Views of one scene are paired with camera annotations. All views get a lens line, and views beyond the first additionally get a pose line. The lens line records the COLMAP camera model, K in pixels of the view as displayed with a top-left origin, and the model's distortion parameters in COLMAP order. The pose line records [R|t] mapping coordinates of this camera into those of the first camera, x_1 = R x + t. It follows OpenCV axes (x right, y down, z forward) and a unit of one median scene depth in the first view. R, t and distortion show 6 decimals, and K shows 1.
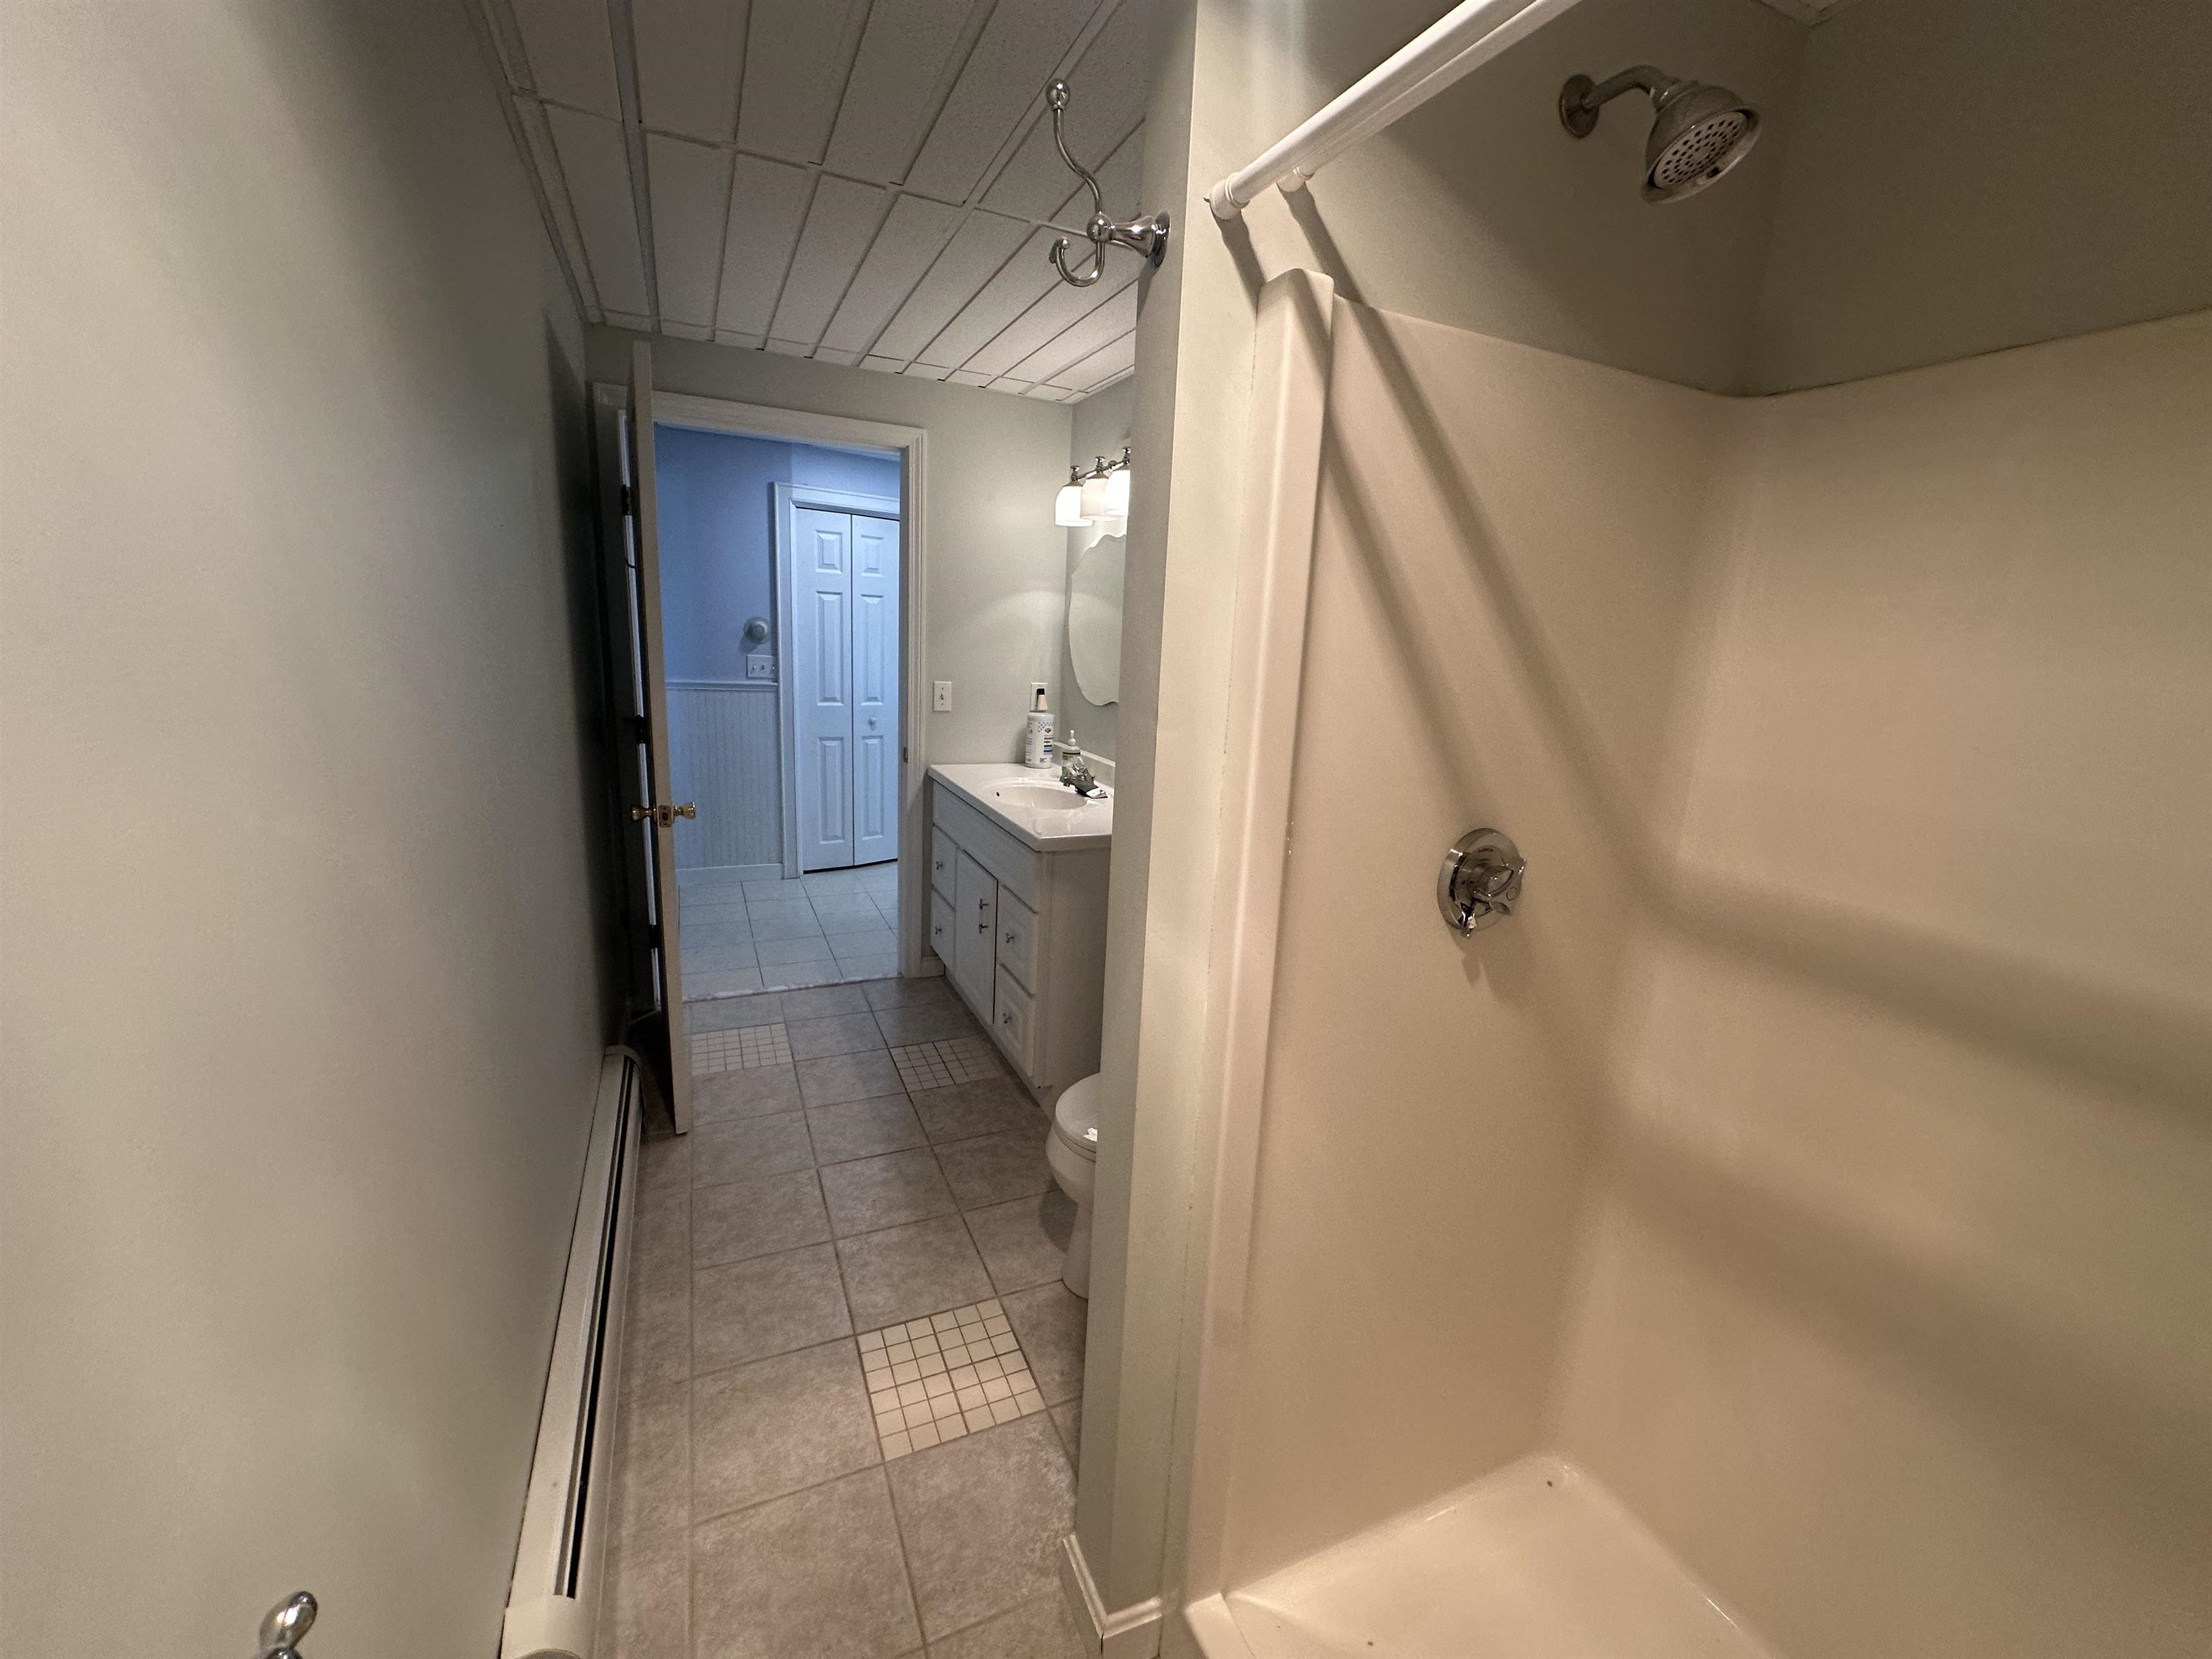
lens RADIAL K [[884.9, 0, 1100.3], [0, 884.9, 811.3], [0, 0, 1]] dist [-0.002233, 0.000782]
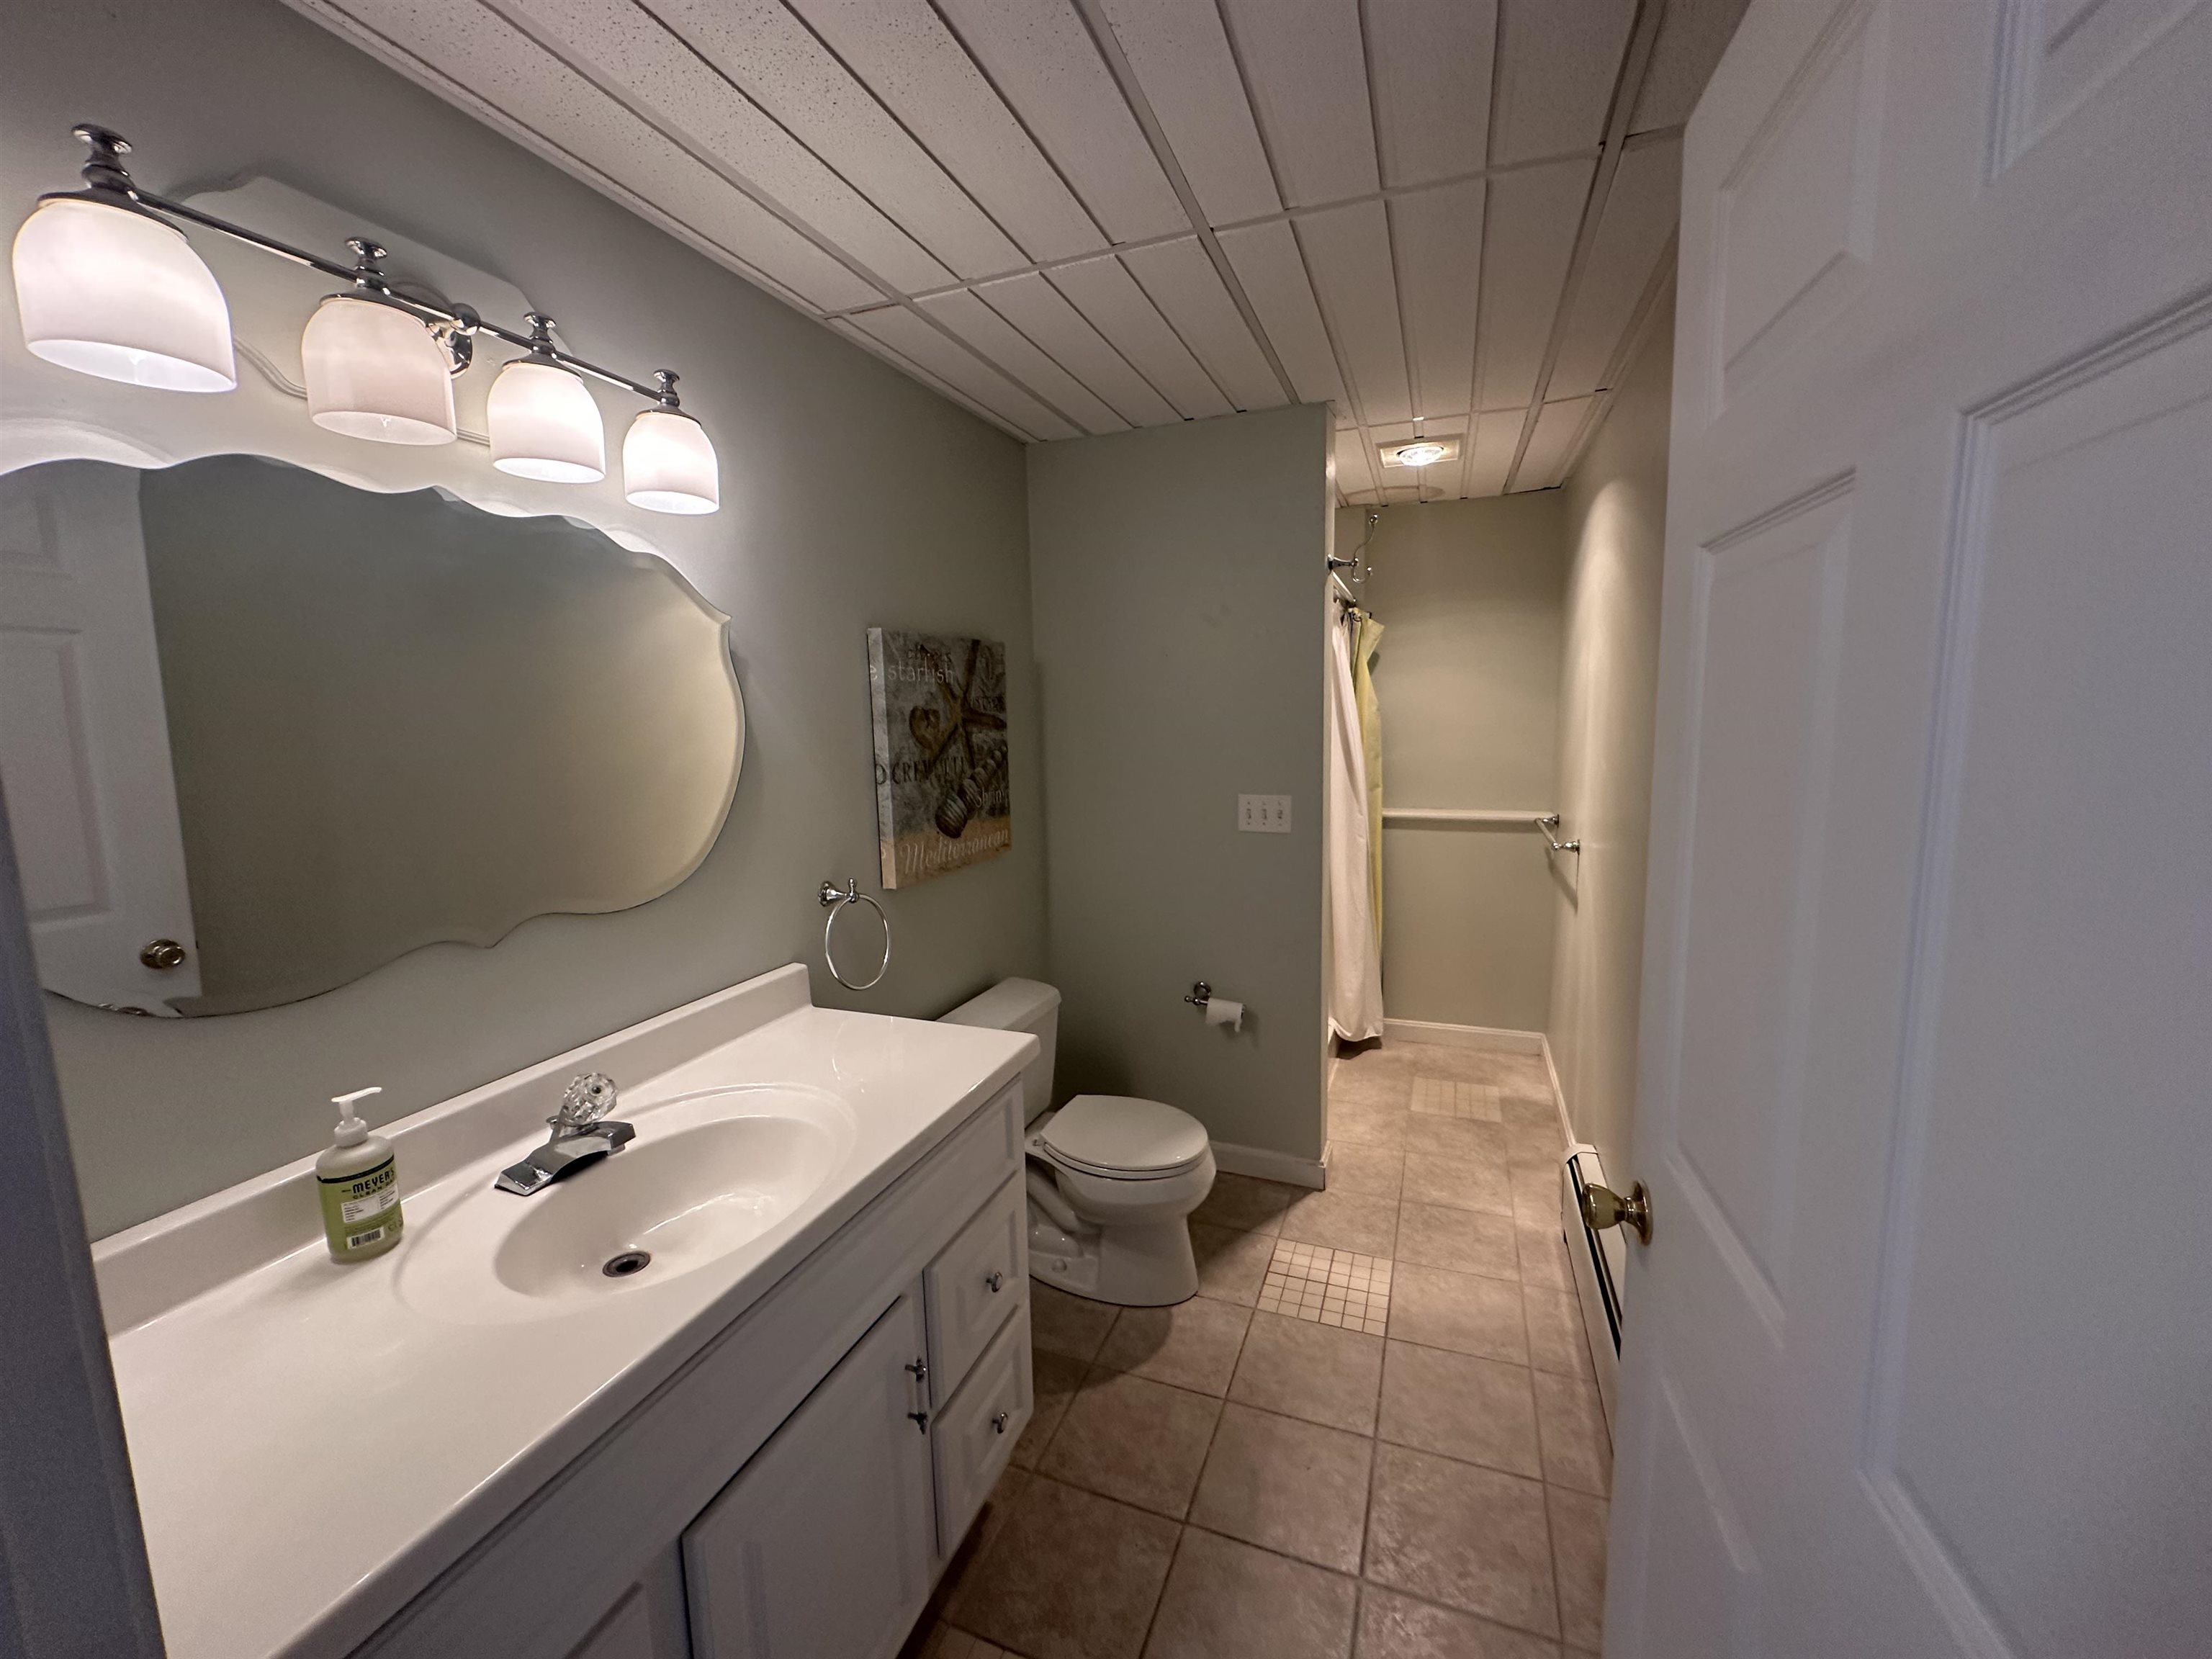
lens RADIAL K [[884.9, 0, 1106.5], [0, 884.9, 840.1], [0, 0, 1]] dist [-0.002233, 0.000782]
pose [[-0.701731, -0.145097, 0.697511, -0.718860], [0.128329, 0.937285, 0.324080, -0.415186], [-0.700789, 0.316927, -0.639102, 1.761219]]
